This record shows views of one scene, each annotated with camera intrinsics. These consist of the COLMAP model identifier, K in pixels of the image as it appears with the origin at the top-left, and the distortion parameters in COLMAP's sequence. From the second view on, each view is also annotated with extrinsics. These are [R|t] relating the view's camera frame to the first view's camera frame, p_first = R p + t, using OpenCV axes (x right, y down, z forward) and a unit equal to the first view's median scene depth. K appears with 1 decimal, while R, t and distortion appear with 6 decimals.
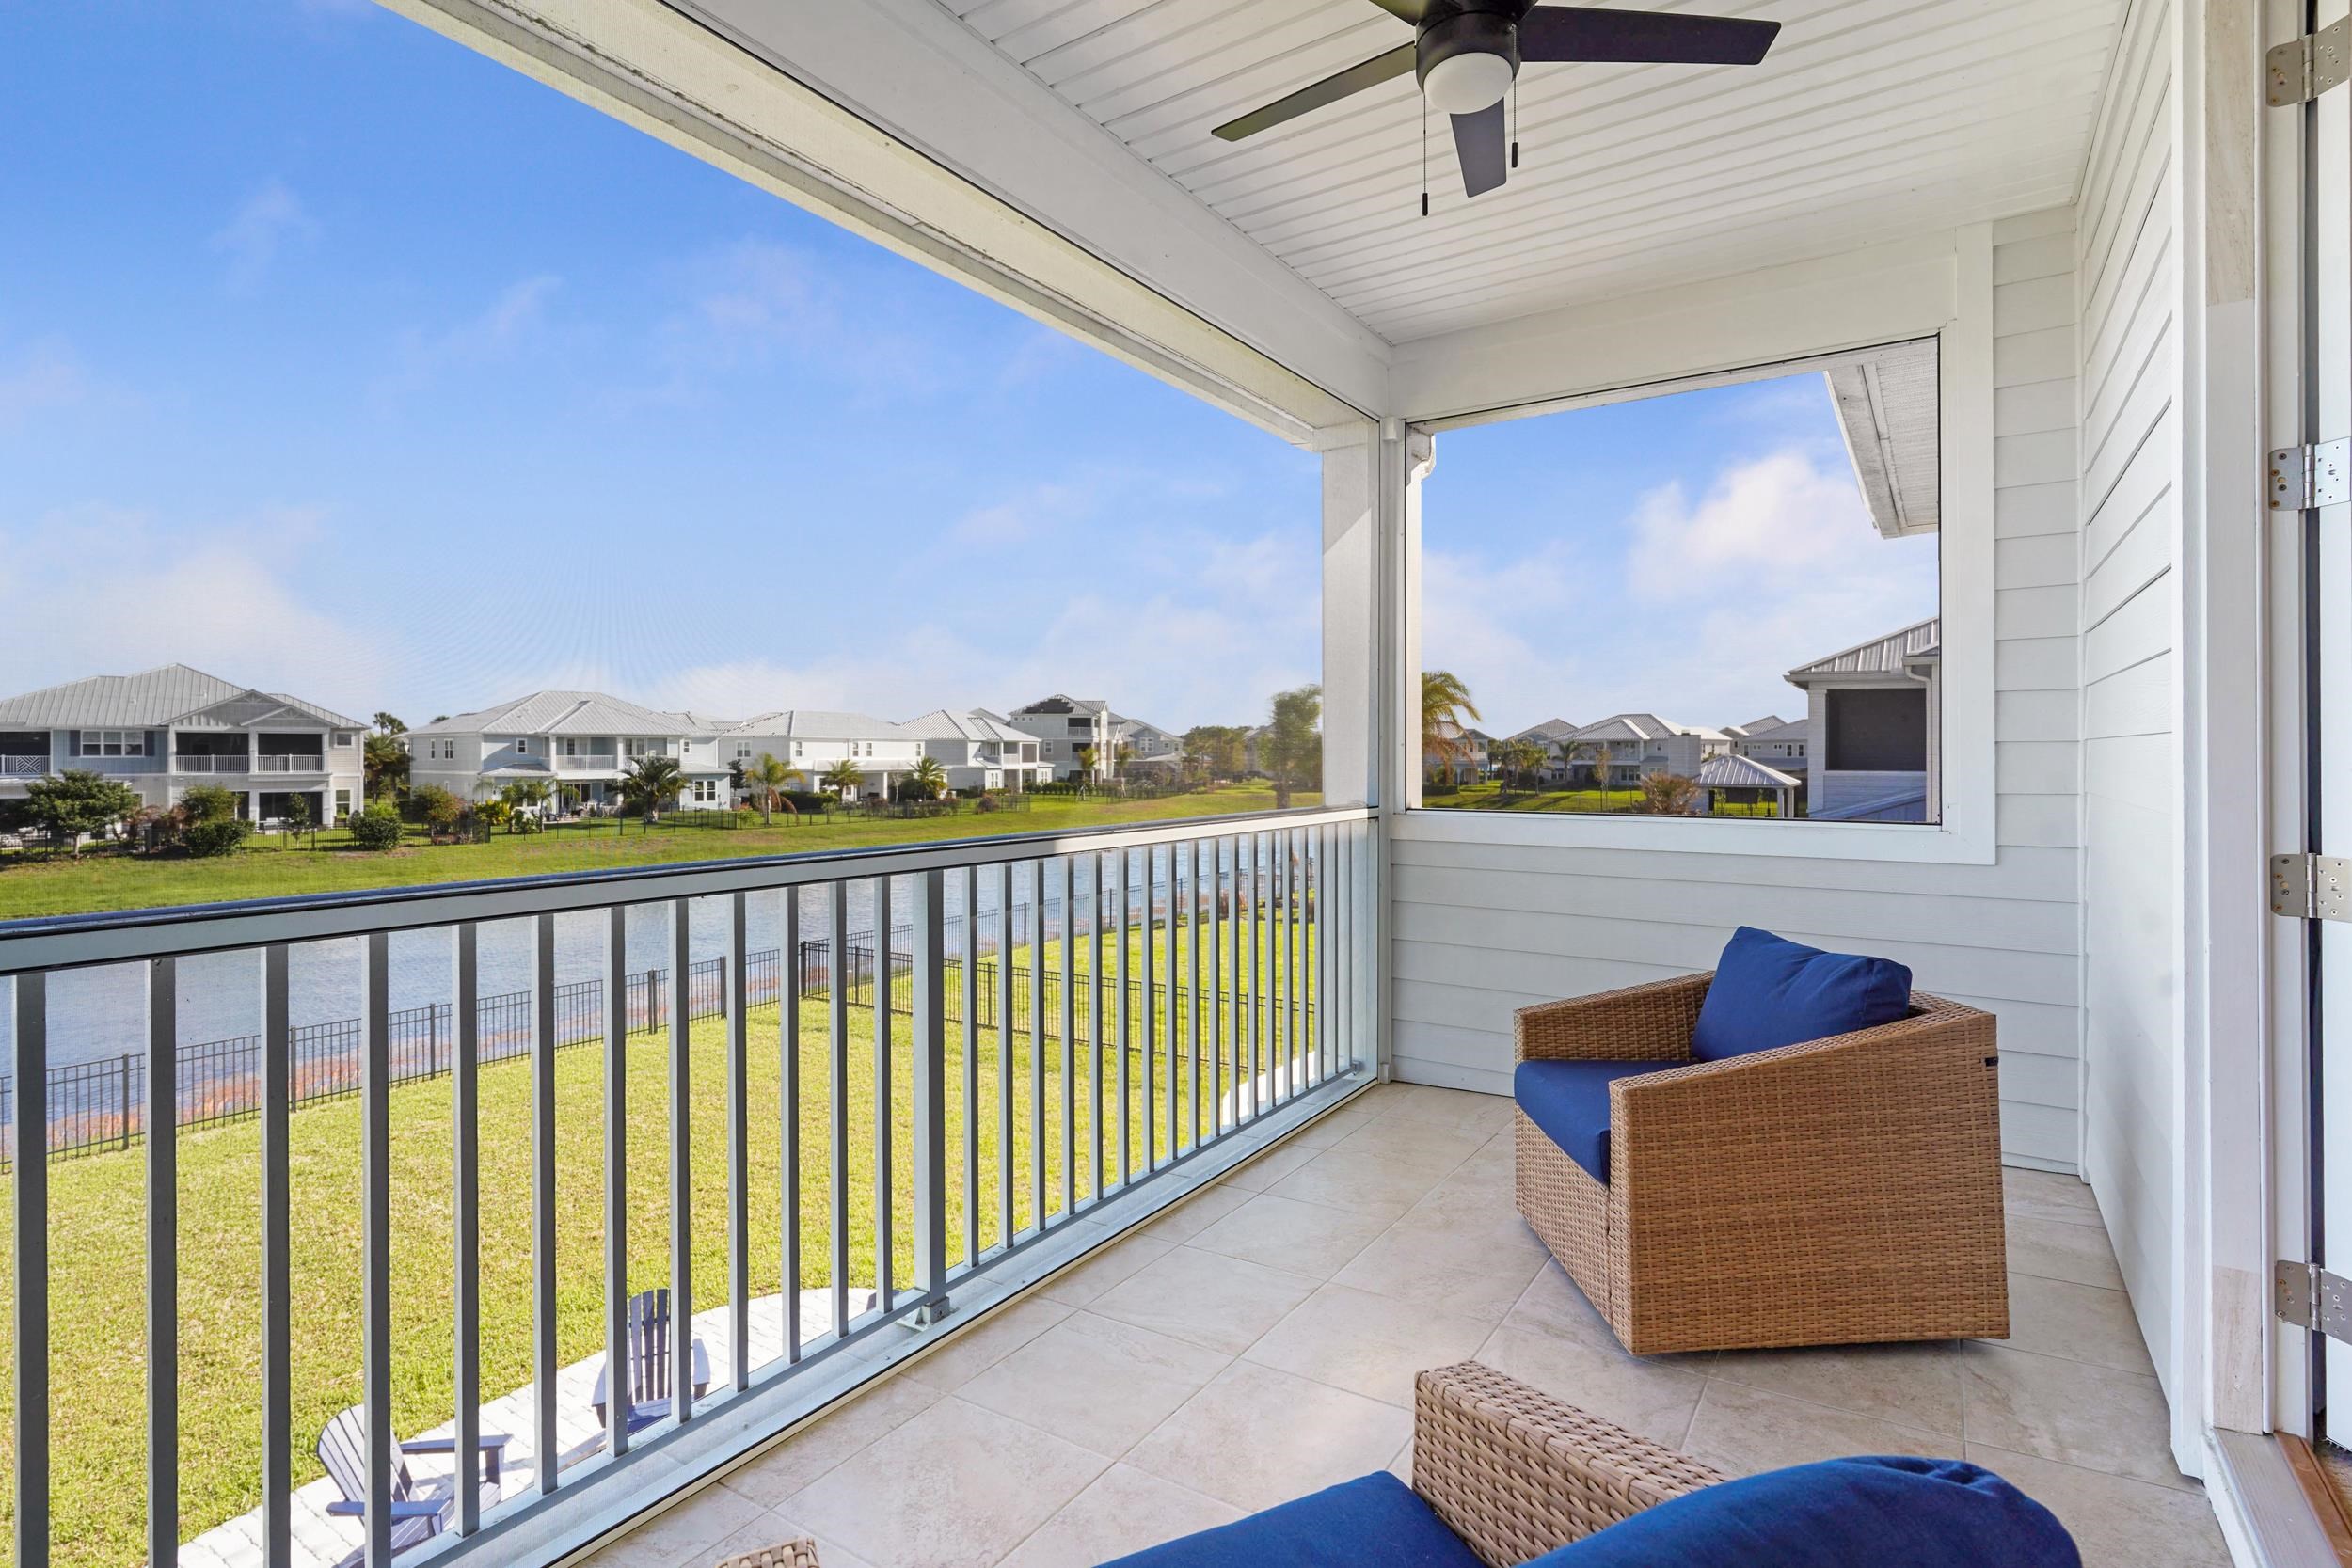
lens RADIAL K [[1129.6, 0, 1183.6], [0, 1129.6, 769.0], [0, 0, 1]] dist [-0.006467, 0.004603]
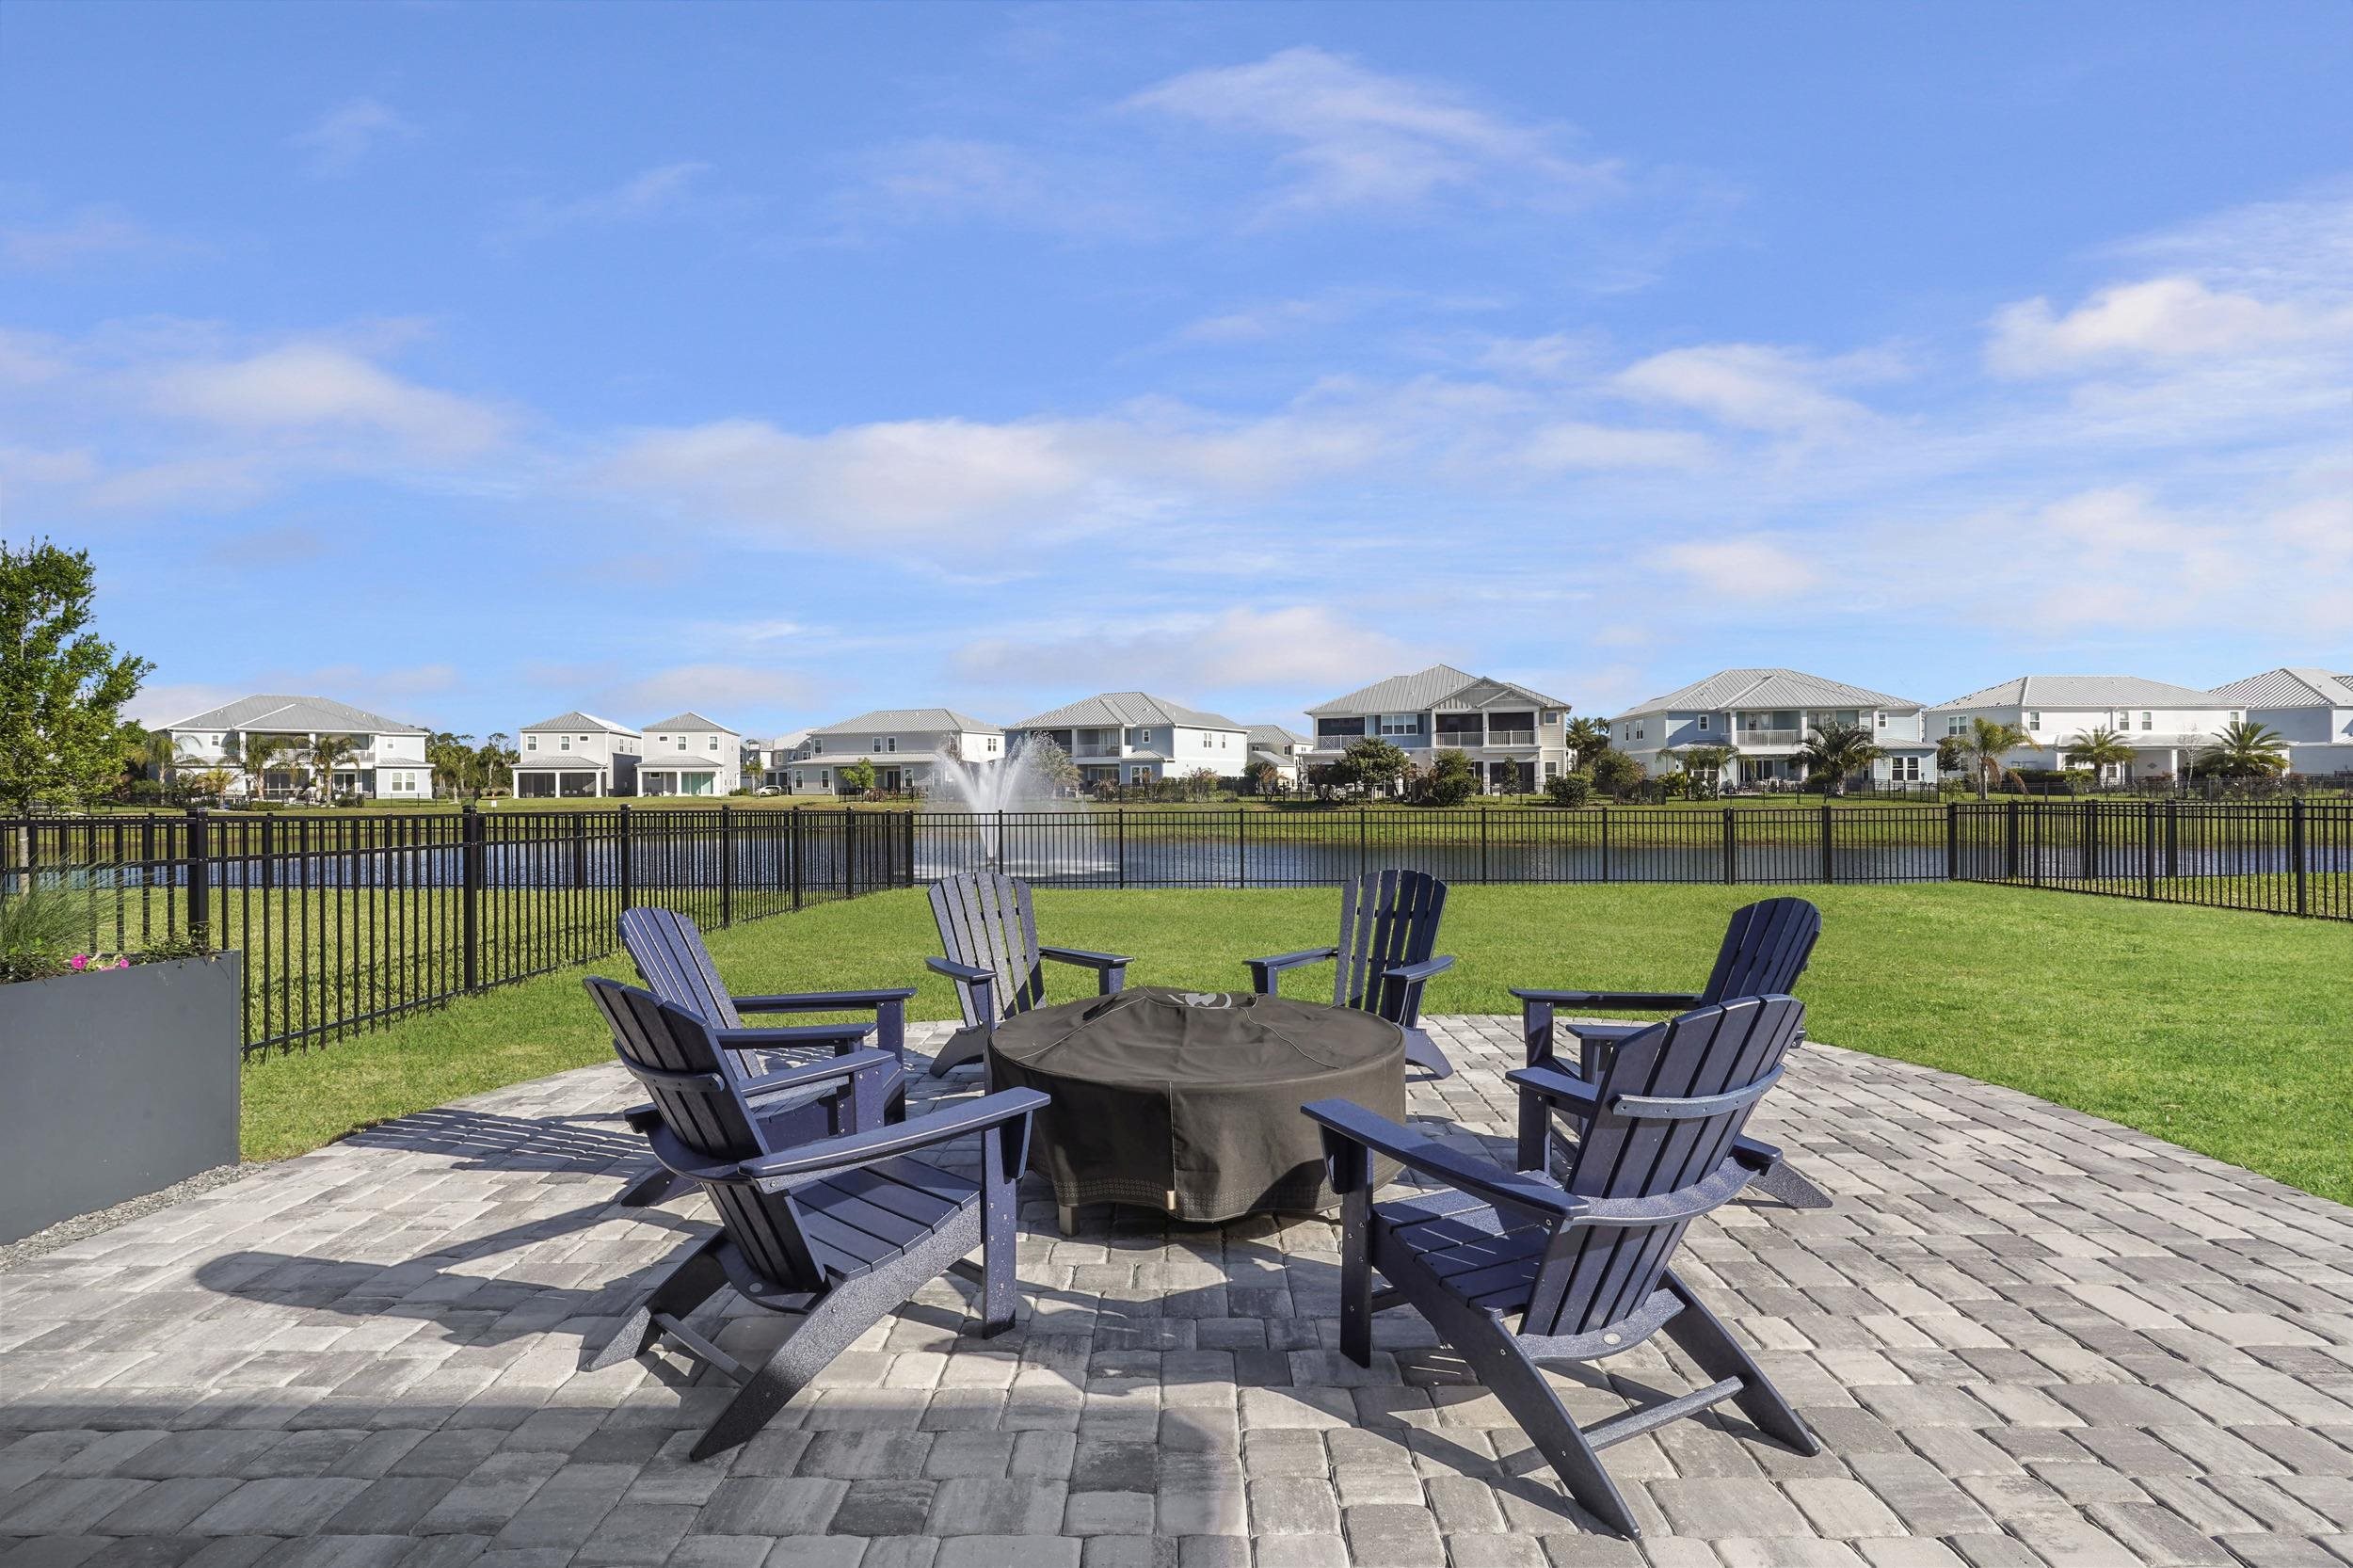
lens RADIAL K [[1130.2, 0, 1159.3], [0, 1130.2, 795.8], [0, 0, 1]] dist [-0.006467, 0.004603]
pose [[0.545382, 0.006258, -0.838164, -0.006214], [0.005876, 0.999919, 0.011290, 0.031473], [0.838167, -0.011083, 0.545301, 0.042020]]
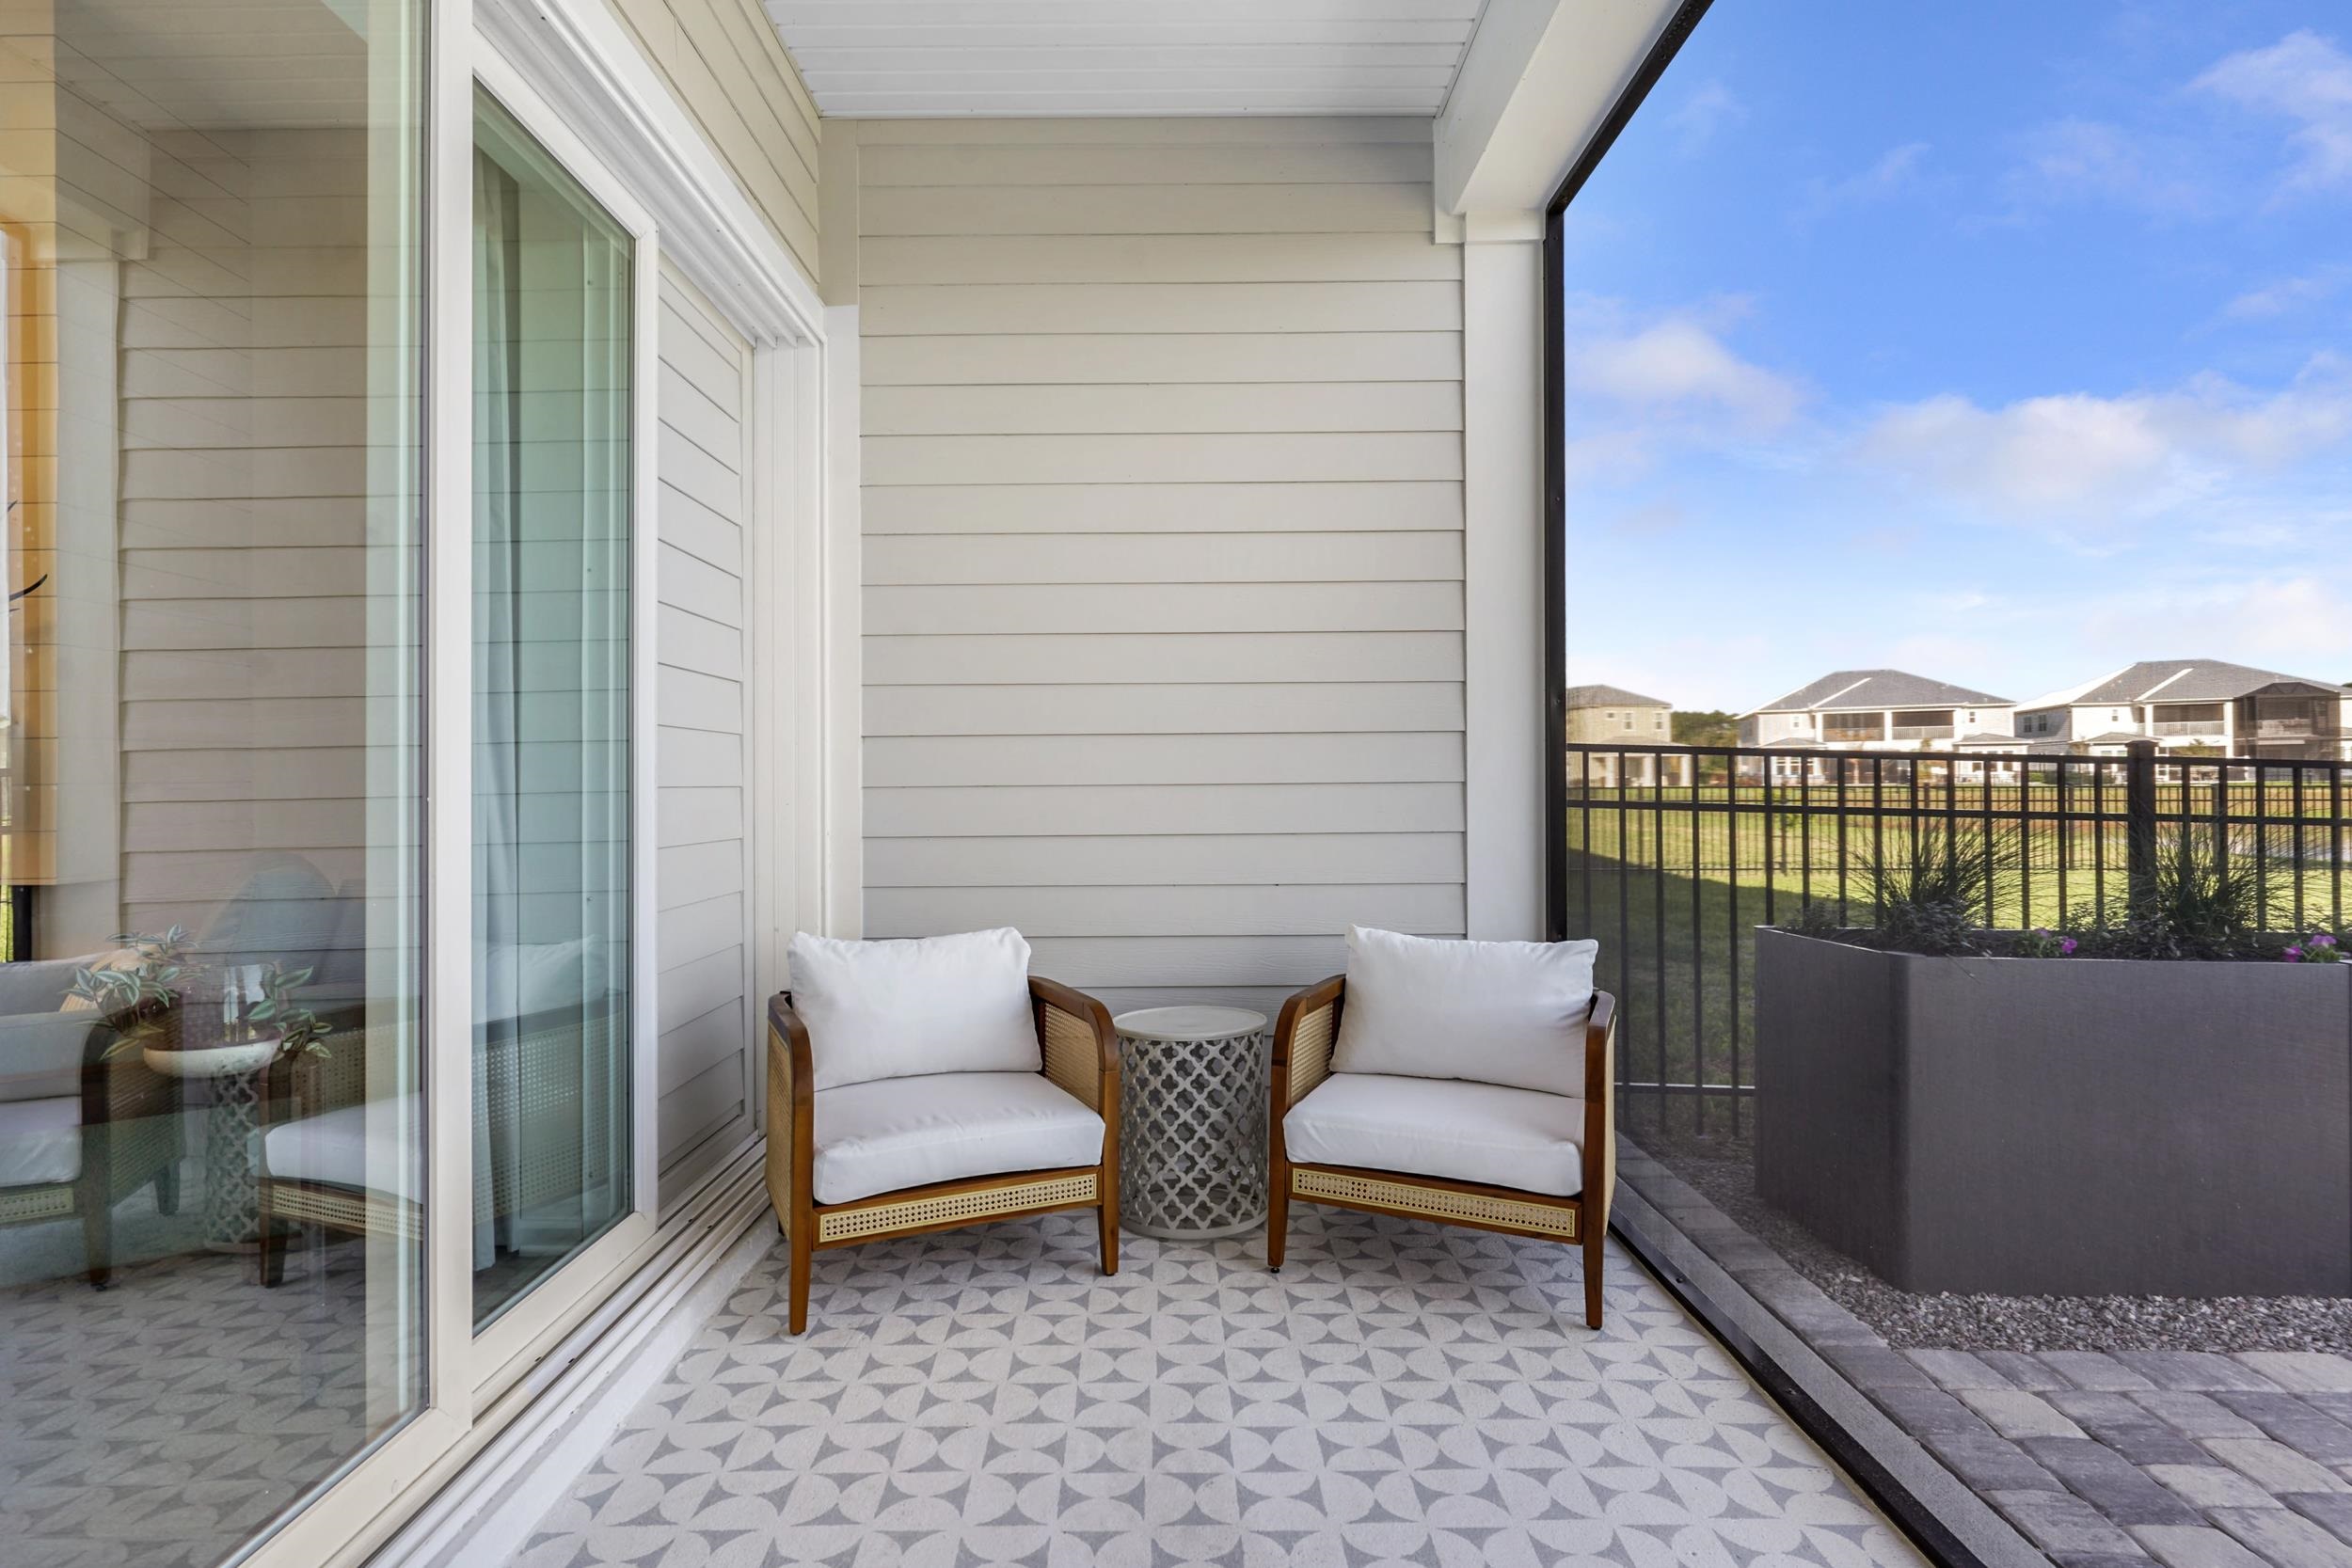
lens RADIAL K [[1219.2, 0, 1180.9], [0, 1219.2, 783.6], [0, 0, 1]] dist [-0.002352, 0.003074]
pose [[0.572832, -0.016103, -0.819514, -0.722038], [0.018309, 0.999809, -0.006847, 0.059483], [0.819468, -0.011082, 0.573018, -1.220467]]
